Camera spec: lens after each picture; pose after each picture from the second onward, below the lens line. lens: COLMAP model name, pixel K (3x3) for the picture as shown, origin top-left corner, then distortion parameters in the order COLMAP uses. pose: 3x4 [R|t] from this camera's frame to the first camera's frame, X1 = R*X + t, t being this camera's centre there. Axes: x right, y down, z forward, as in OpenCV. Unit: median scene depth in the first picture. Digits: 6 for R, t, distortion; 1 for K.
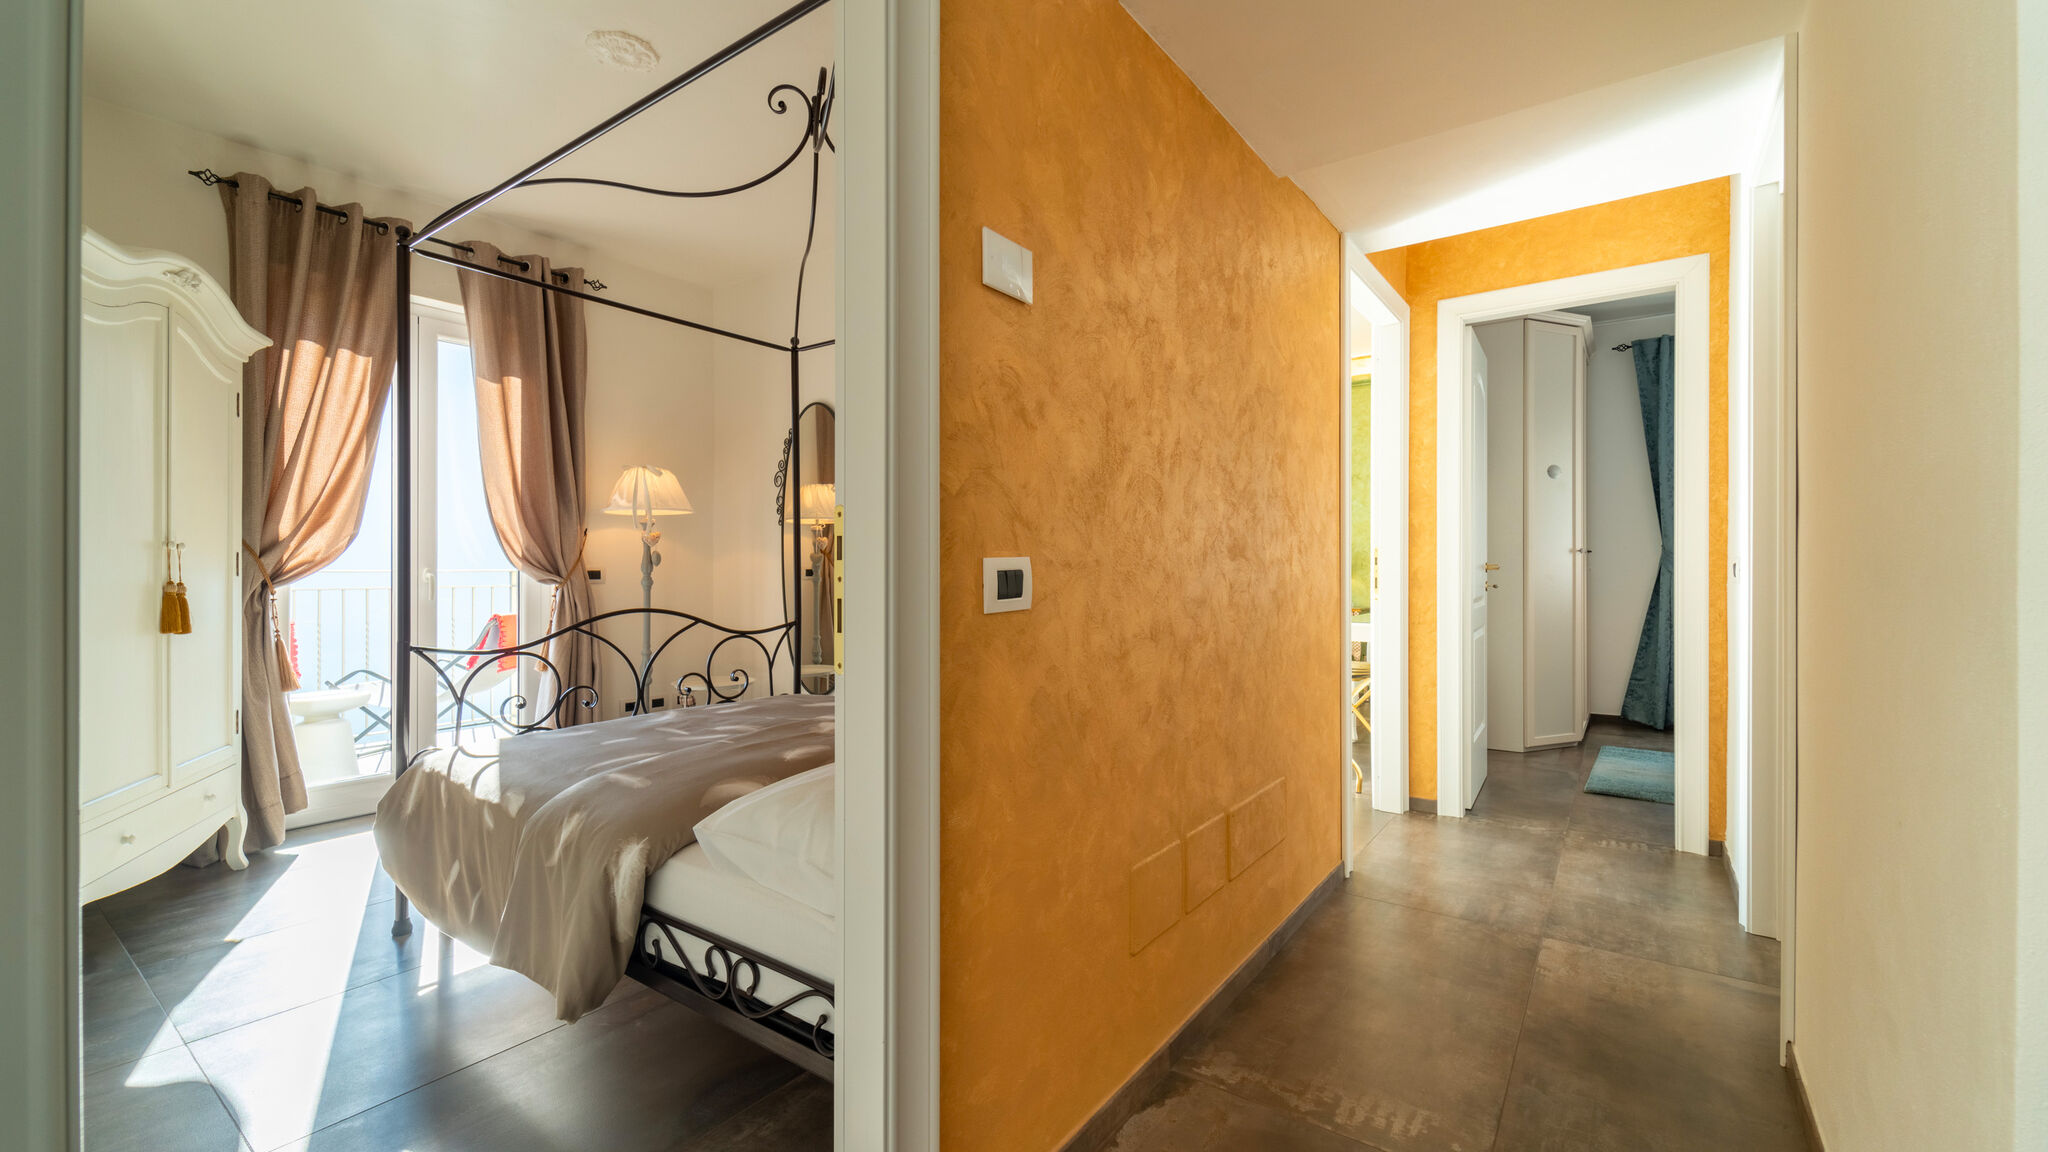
lens RADIAL K [[839.2, 0, 1024.4], [0, 839.2, 564.6], [0, 0, 1]] dist [0.001586, -0.000557]
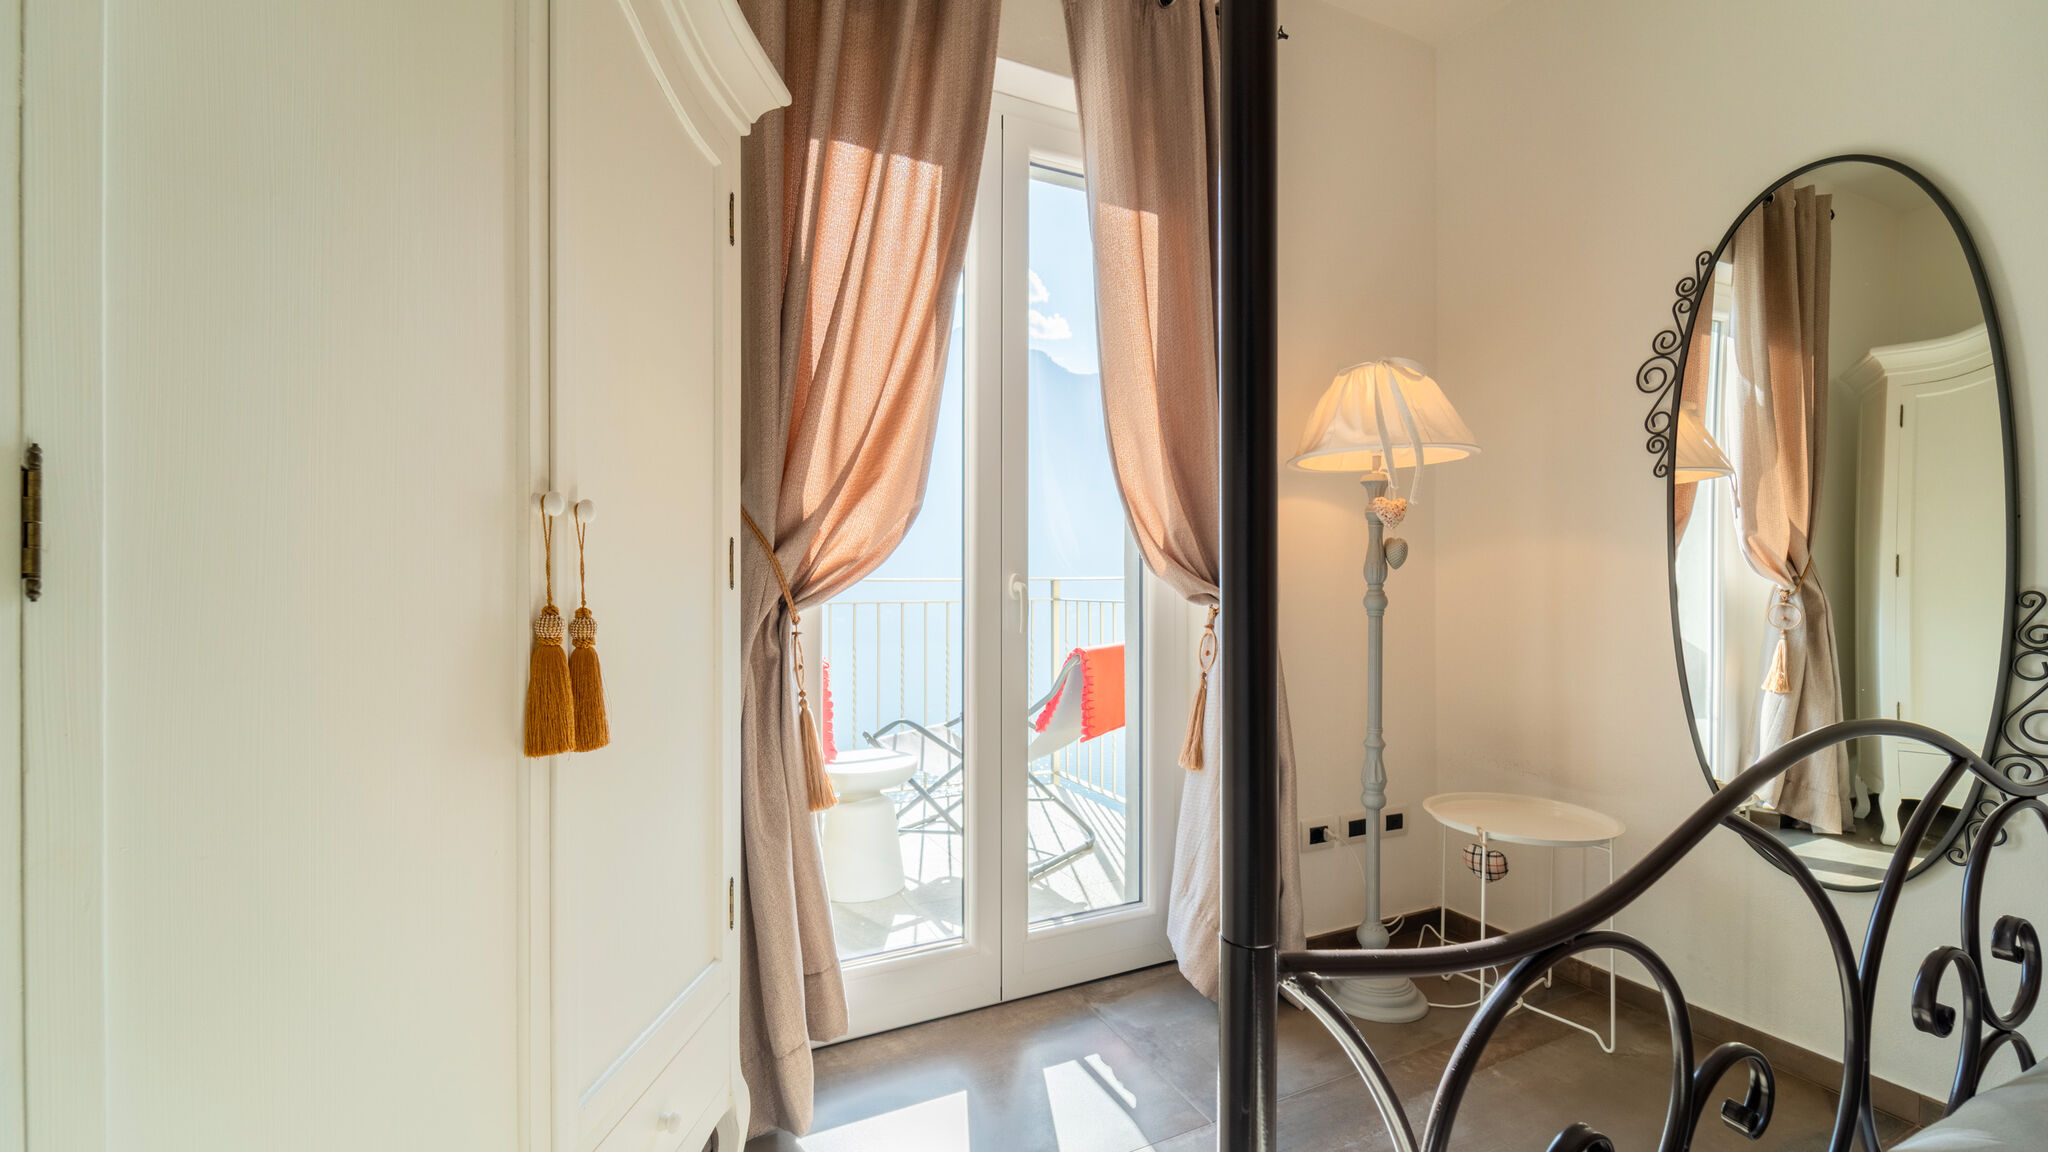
lens RADIAL K [[839.2, 0, 1024.4], [0, 839.2, 564.6], [0, 0, 1]] dist [0.001586, -0.000557]
pose [[0.884006, -0.008785, -0.467394, -0.516617], [0.003965, 0.999928, -0.011296, 0.005322], [0.467460, 0.008133, 0.883977, 0.595680]]
